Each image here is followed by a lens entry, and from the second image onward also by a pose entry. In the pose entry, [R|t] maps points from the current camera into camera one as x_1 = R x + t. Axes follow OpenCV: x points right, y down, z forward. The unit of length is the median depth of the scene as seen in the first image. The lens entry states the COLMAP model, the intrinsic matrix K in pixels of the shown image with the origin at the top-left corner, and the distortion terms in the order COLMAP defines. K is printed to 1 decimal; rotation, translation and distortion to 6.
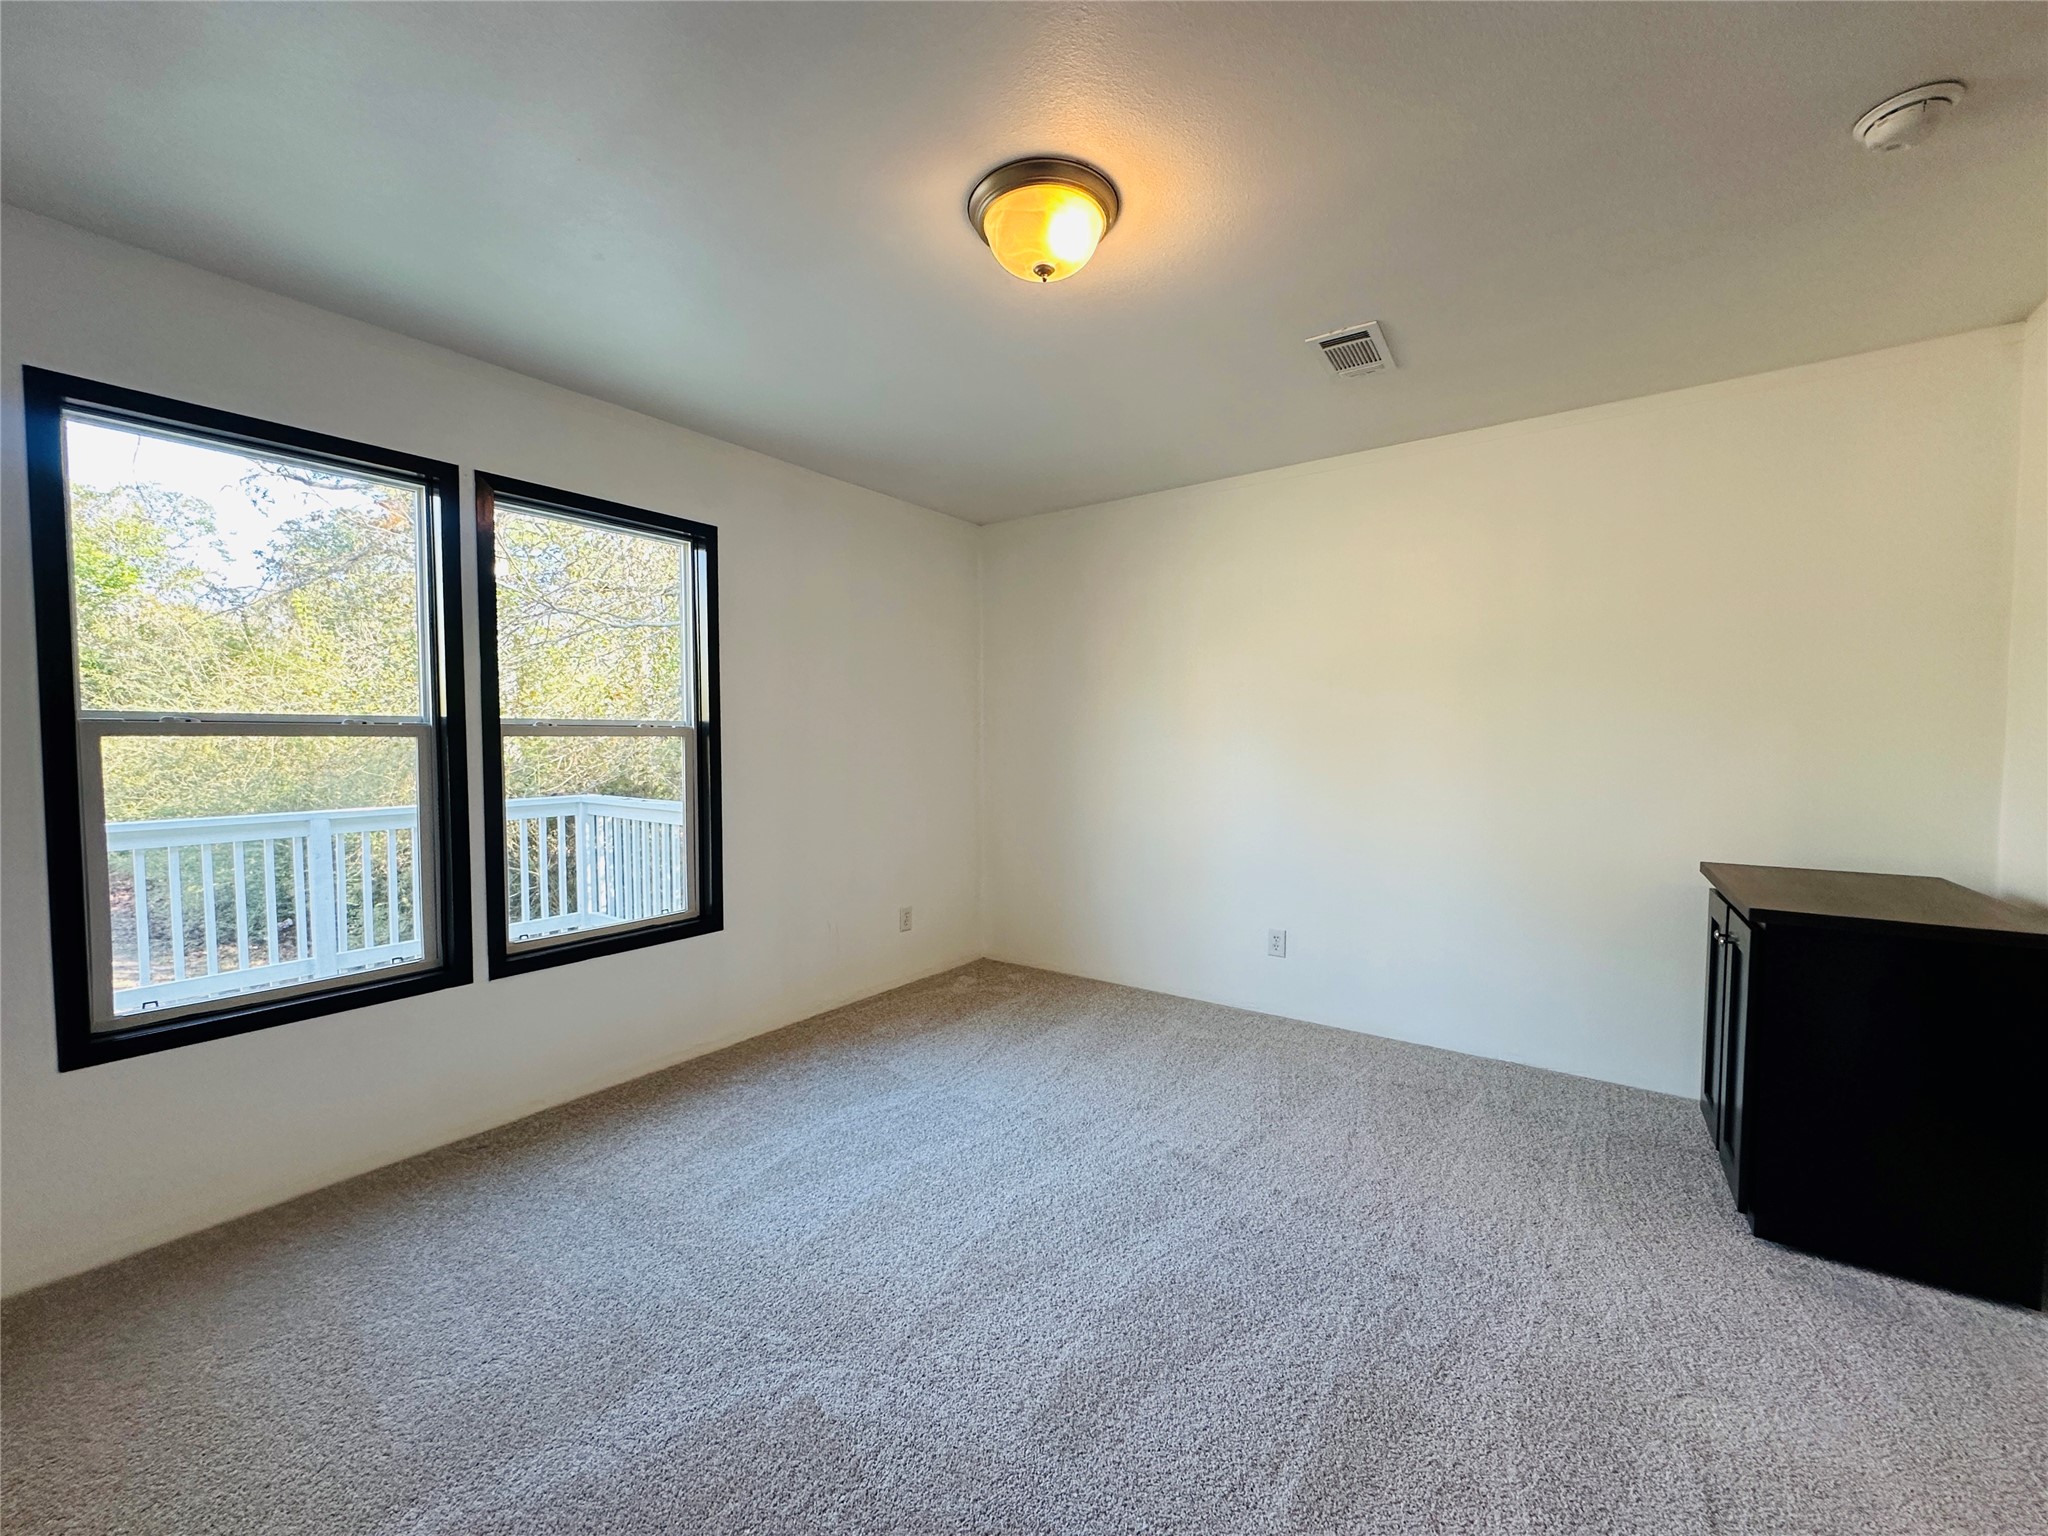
lens RADIAL K [[816.6, 0, 1025.1], [0, 816.6, 771.4], [0, 0, 1]] dist [-0.003102, 0.000522]
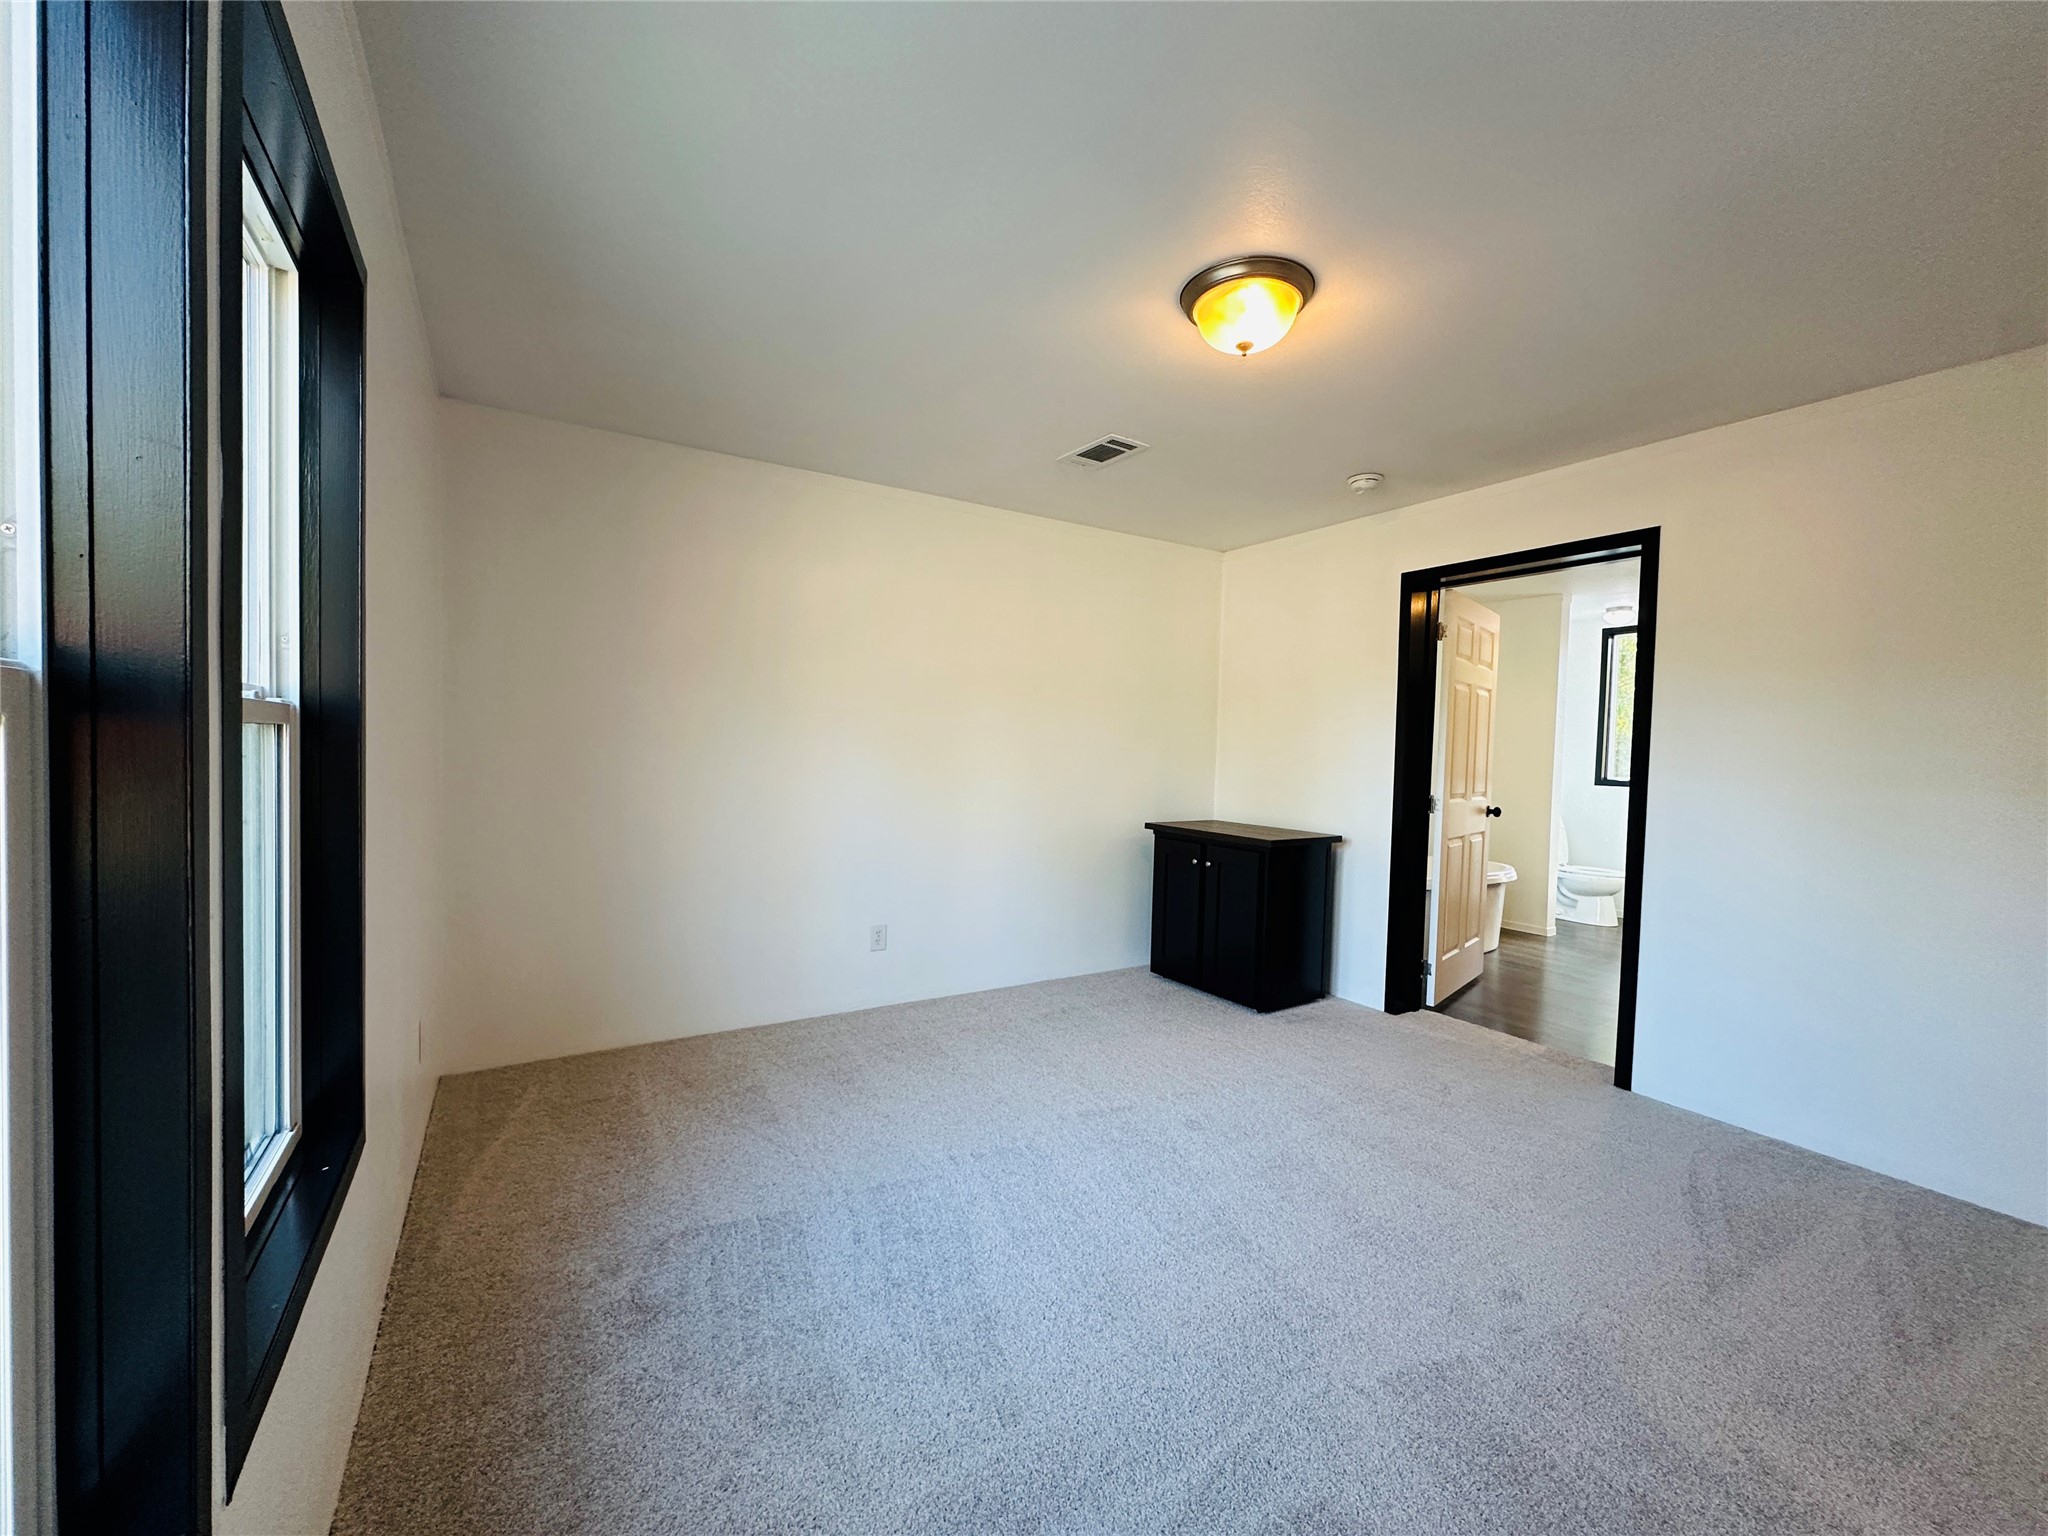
lens RADIAL K [[816.6, 0, 1025.1], [0, 816.6, 771.4], [0, 0, 1]] dist [-0.003102, 0.000522]
pose [[0.385366, -0.021809, 0.922506, -0.708010], [0.016589, 0.999723, 0.016705, -0.022204], [-0.922615, 0.008865, 0.385621, 0.507893]]
